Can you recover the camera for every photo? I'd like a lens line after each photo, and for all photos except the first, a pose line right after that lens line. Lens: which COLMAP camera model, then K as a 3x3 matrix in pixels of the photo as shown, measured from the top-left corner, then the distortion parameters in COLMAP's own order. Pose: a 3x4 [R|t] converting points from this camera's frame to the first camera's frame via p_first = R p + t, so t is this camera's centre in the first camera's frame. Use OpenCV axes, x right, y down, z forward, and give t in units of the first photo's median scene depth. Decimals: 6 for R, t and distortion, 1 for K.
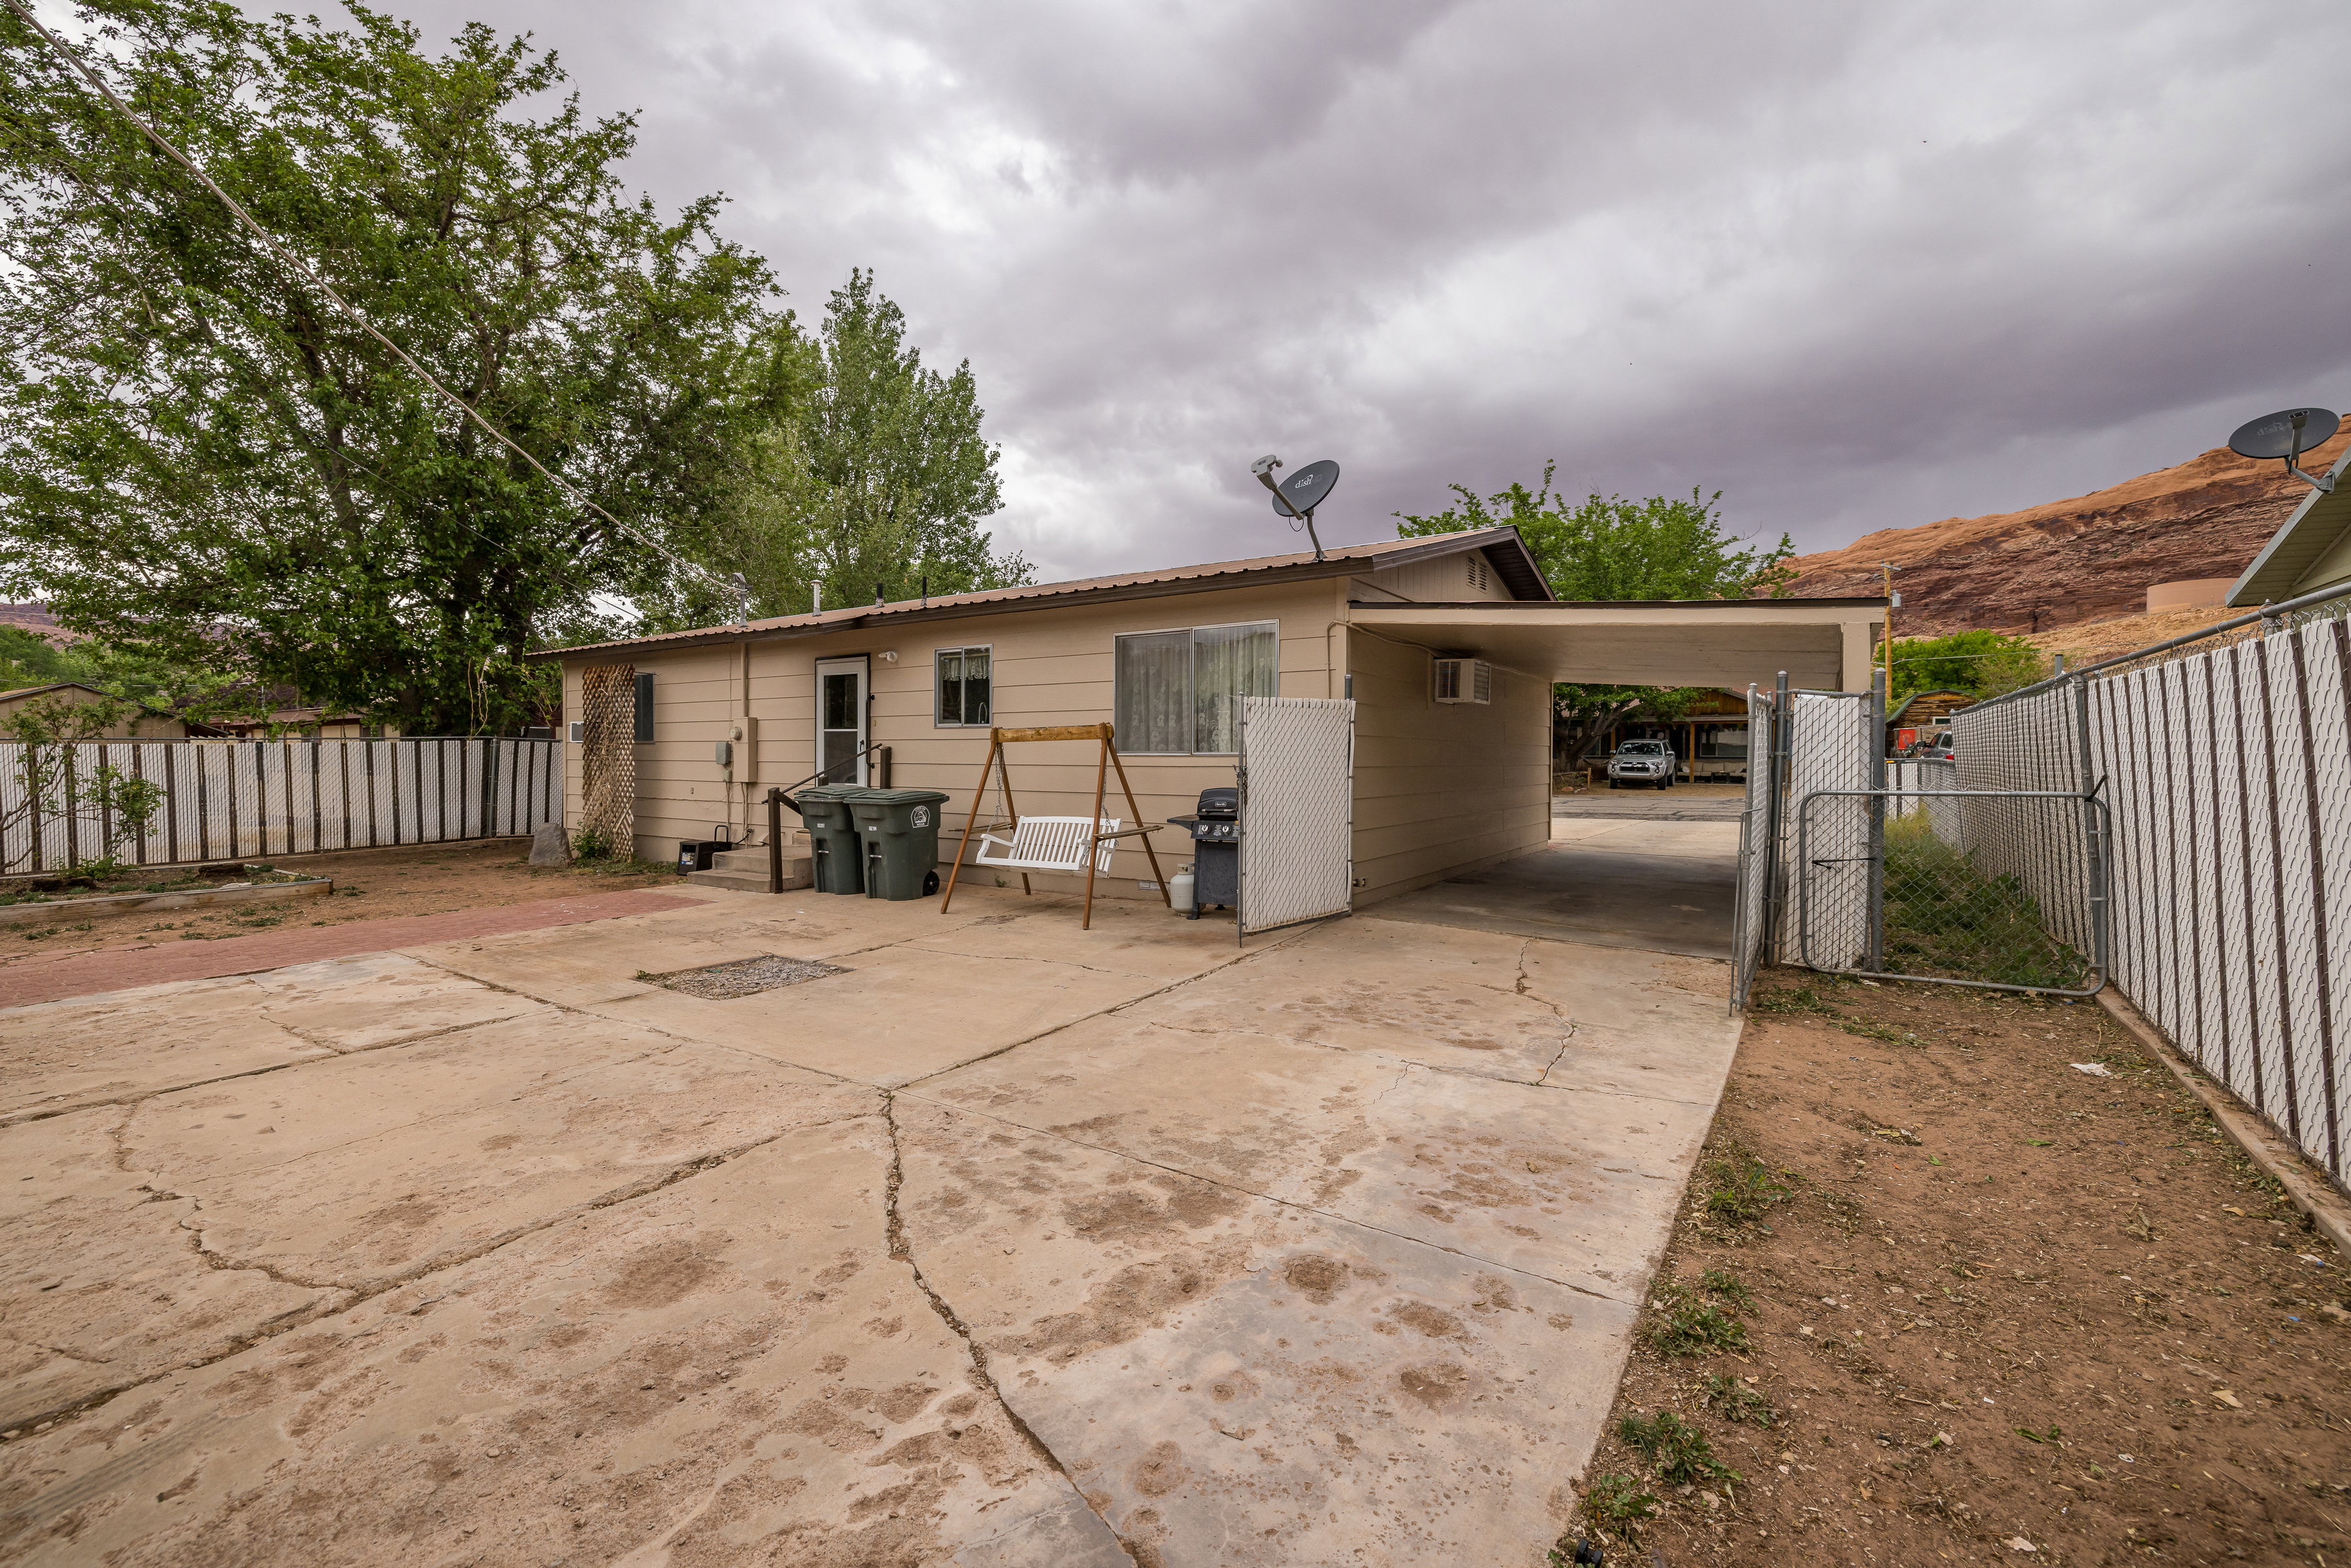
lens RADIAL K [[993.5, 0, 1154.2], [0, 993.5, 751.8], [0, 0, 1]] dist [0.003737, 0.000226]
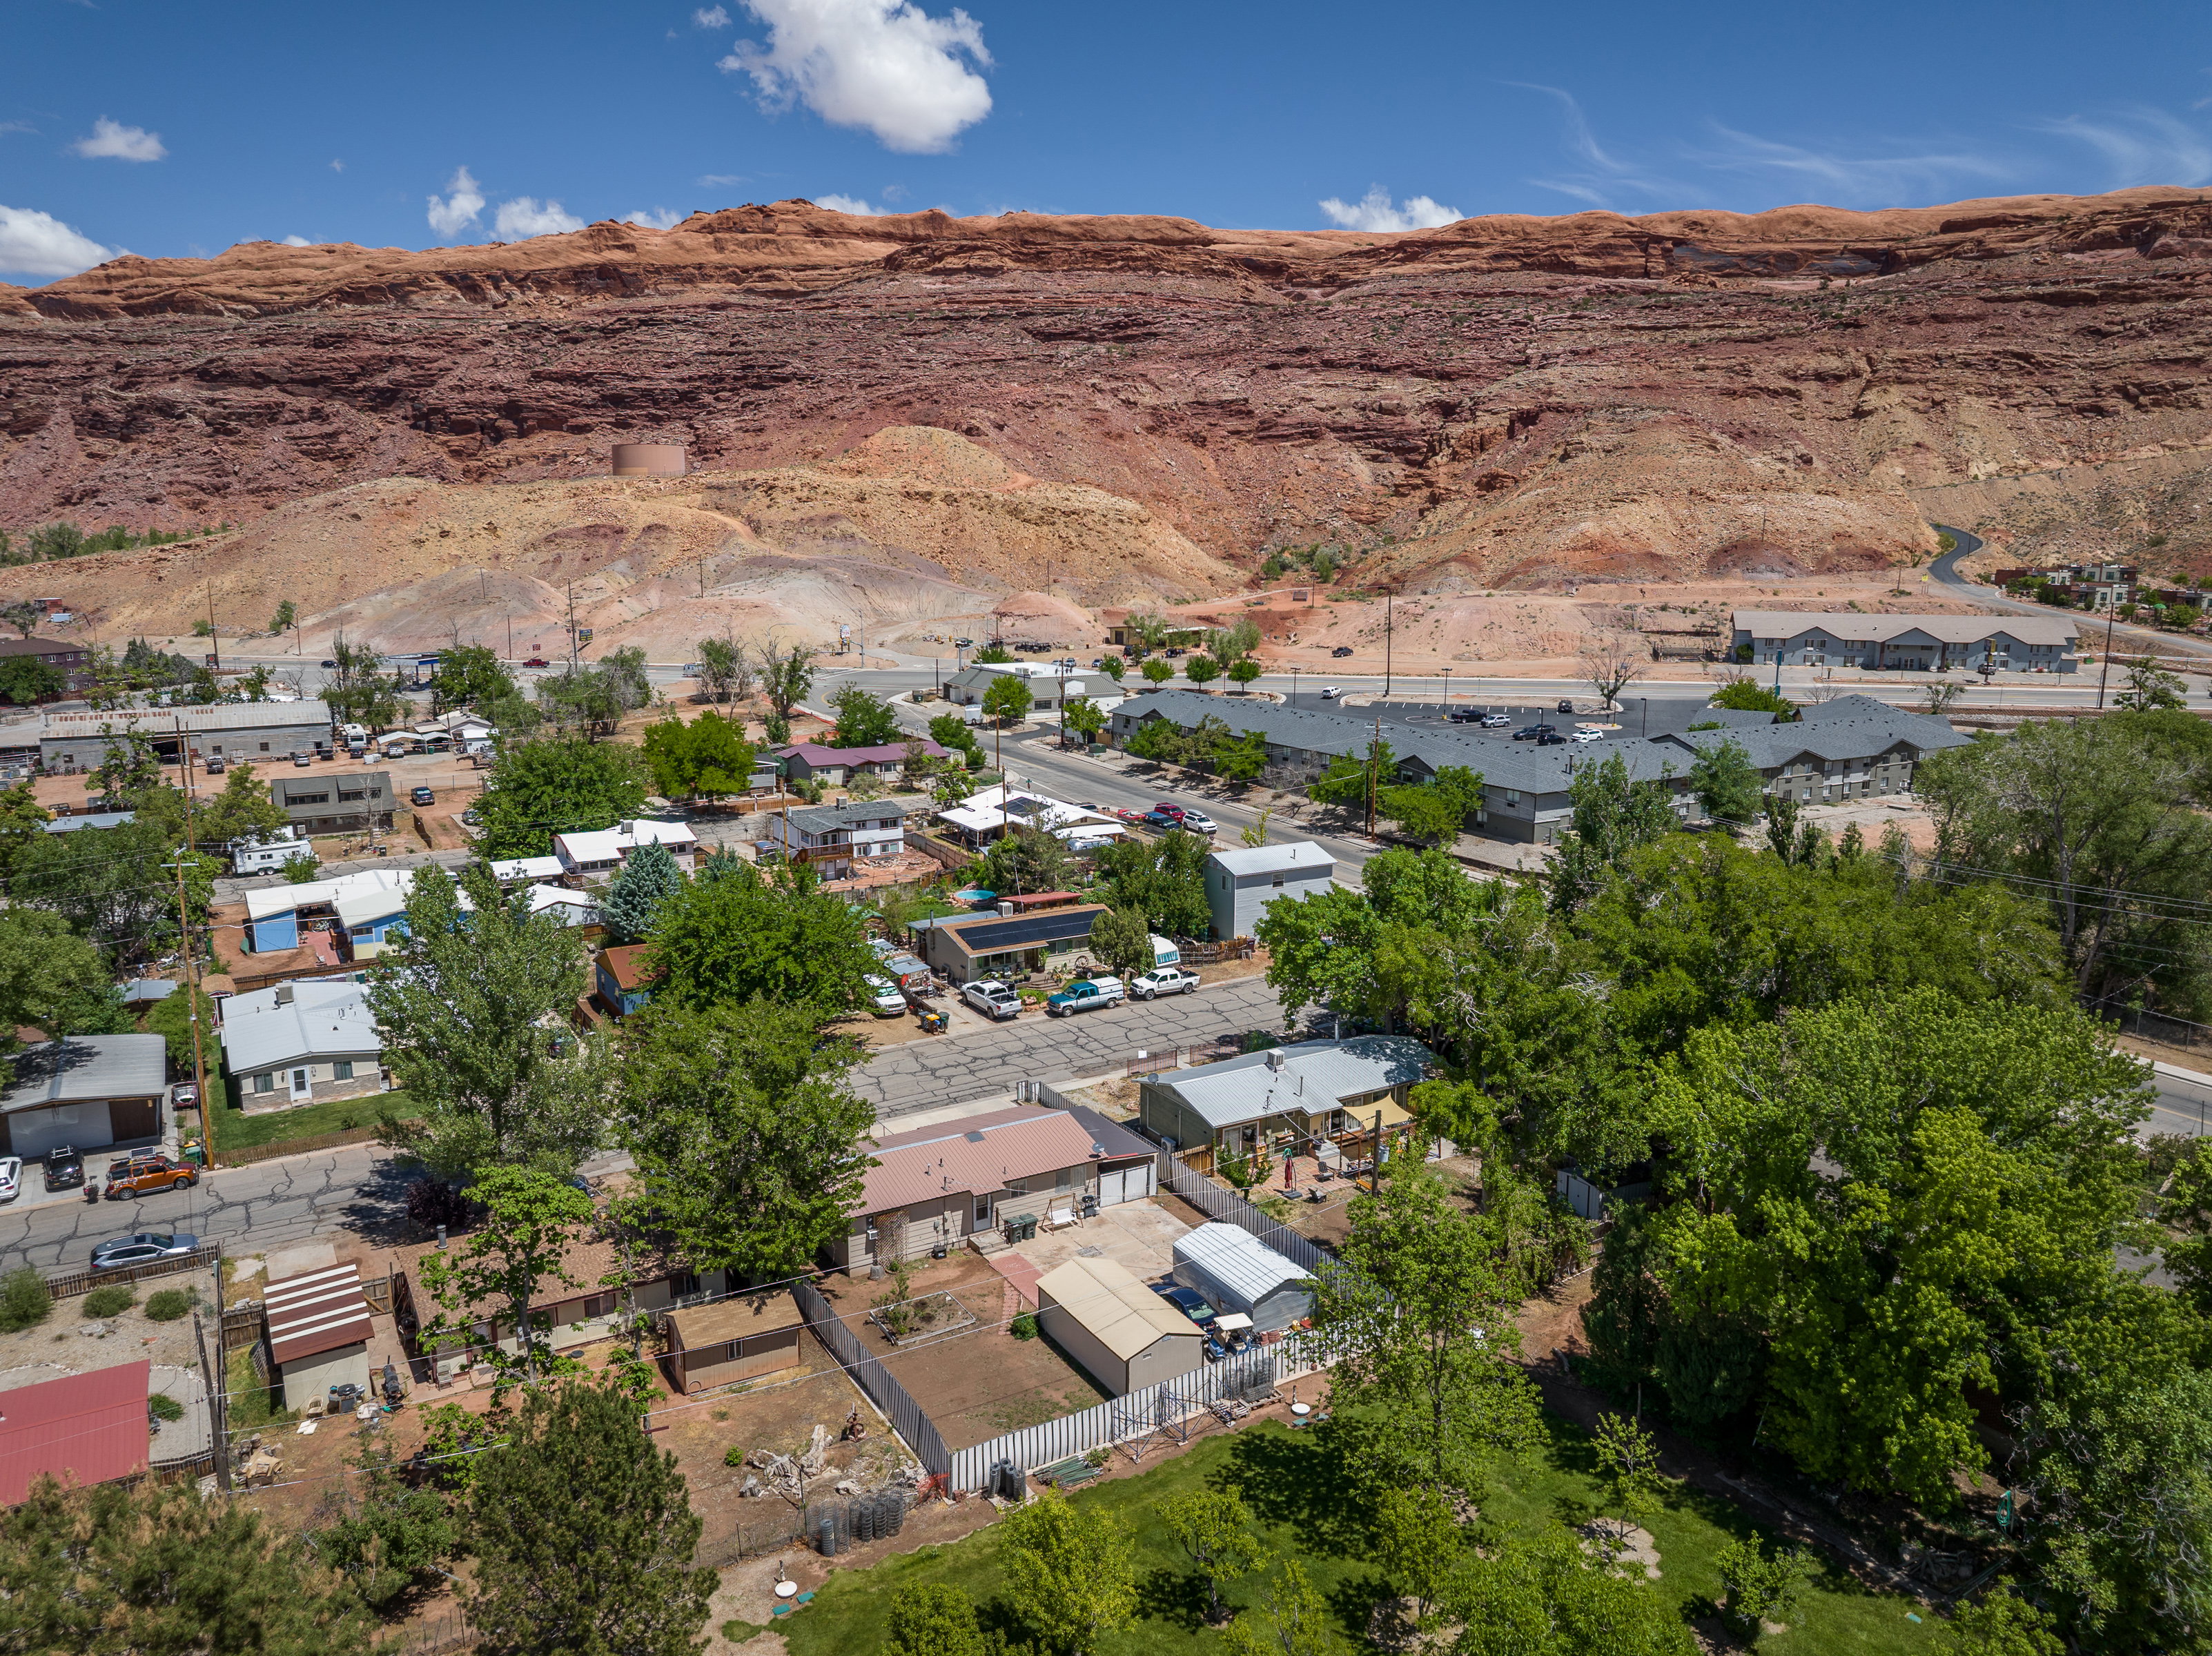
lens RADIAL K [[1600.6, 0, 1119.3], [0, 1600.6, 826.4], [0, 0, 1]] dist [-0.069362, 0.041956]
pose [[0.412167, -0.178460, 0.893460, -5.688350], [-0.003111, 0.980348, 0.197251, -2.862644], [-0.911103, -0.084080, 0.403512, -2.026294]]
